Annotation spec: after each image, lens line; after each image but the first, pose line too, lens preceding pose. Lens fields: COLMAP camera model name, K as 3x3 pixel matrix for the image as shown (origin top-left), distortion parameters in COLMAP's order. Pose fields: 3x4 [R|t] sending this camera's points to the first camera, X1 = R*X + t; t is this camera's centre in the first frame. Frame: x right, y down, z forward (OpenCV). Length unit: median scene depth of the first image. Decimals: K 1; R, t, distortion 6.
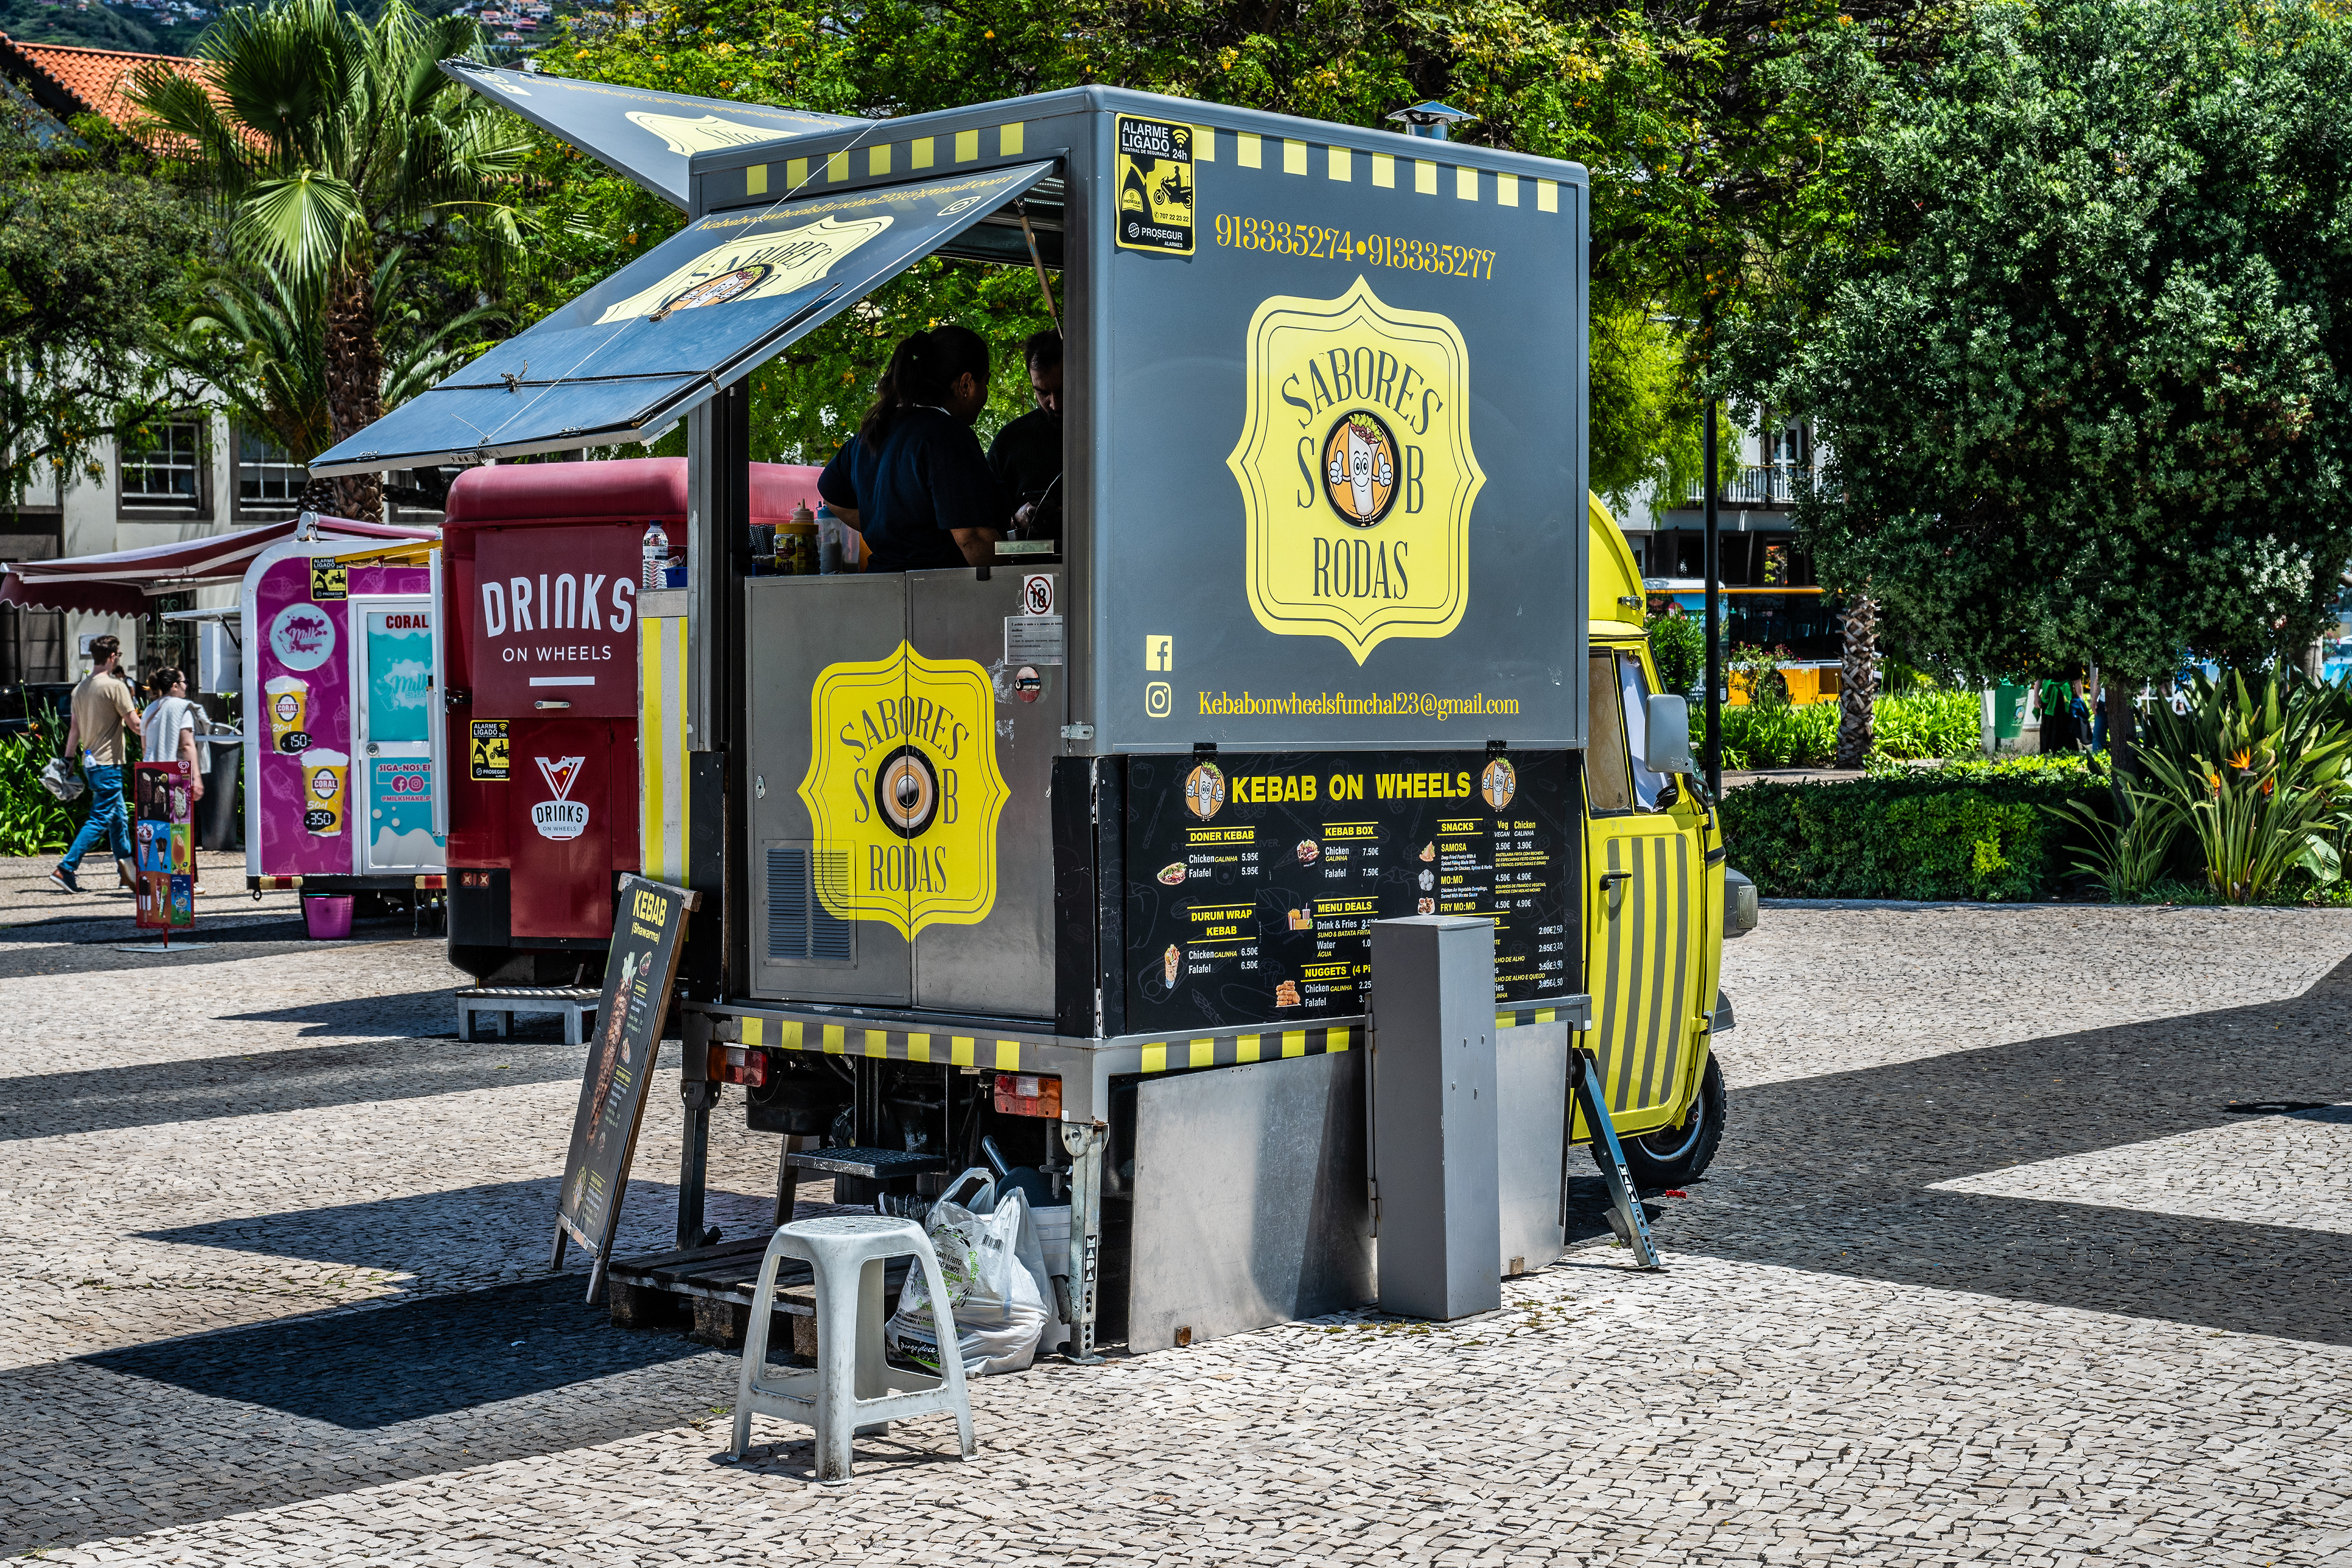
lens RADIAL K [[3699.9, 0, 1176.0], [0, 3699.9, 780.0], [0, 0, 1]] dist [-0.011064, 0.000000]
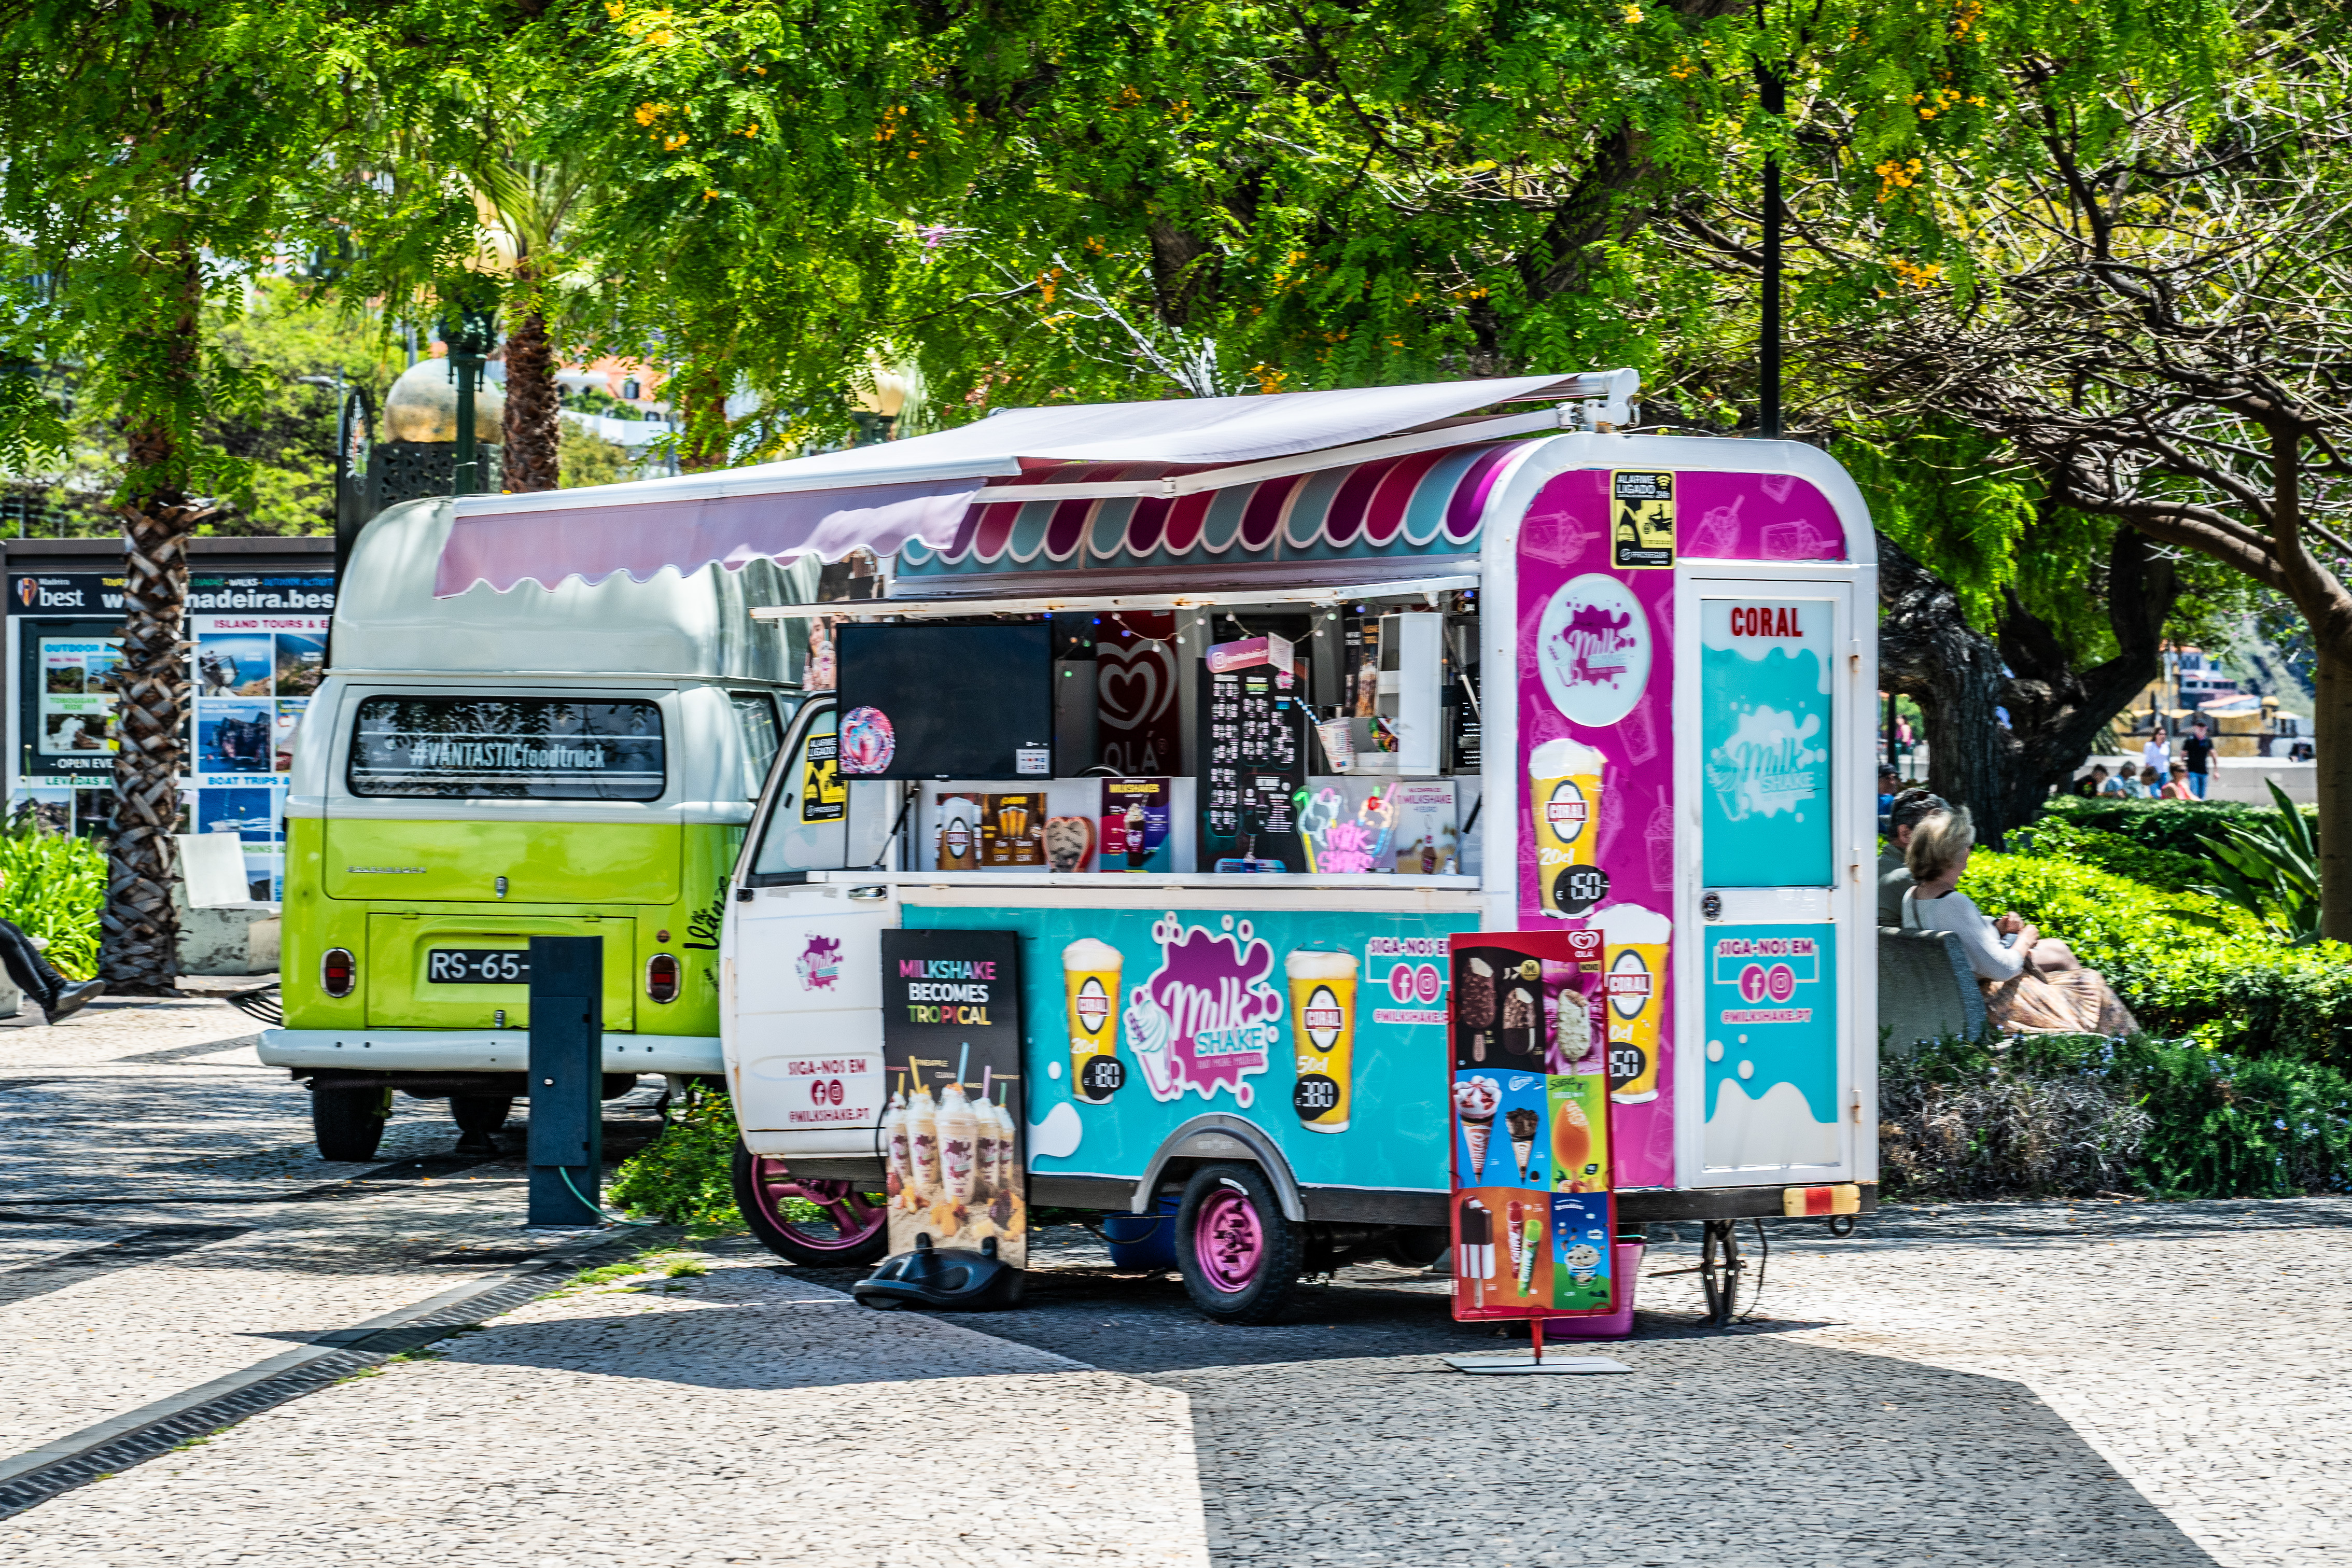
lens RADIAL K [[8174.1, 0, 1176.0], [0, 8174.1, 786.0], [0, 0, 1]] dist [0.041929, 0.000000]
pose [[0.738883, 0.011795, 0.673730, -0.928687], [0.008935, 0.999587, -0.027299, 0.003547], [-0.673774, 0.026191, 0.738473, 0.315535]]
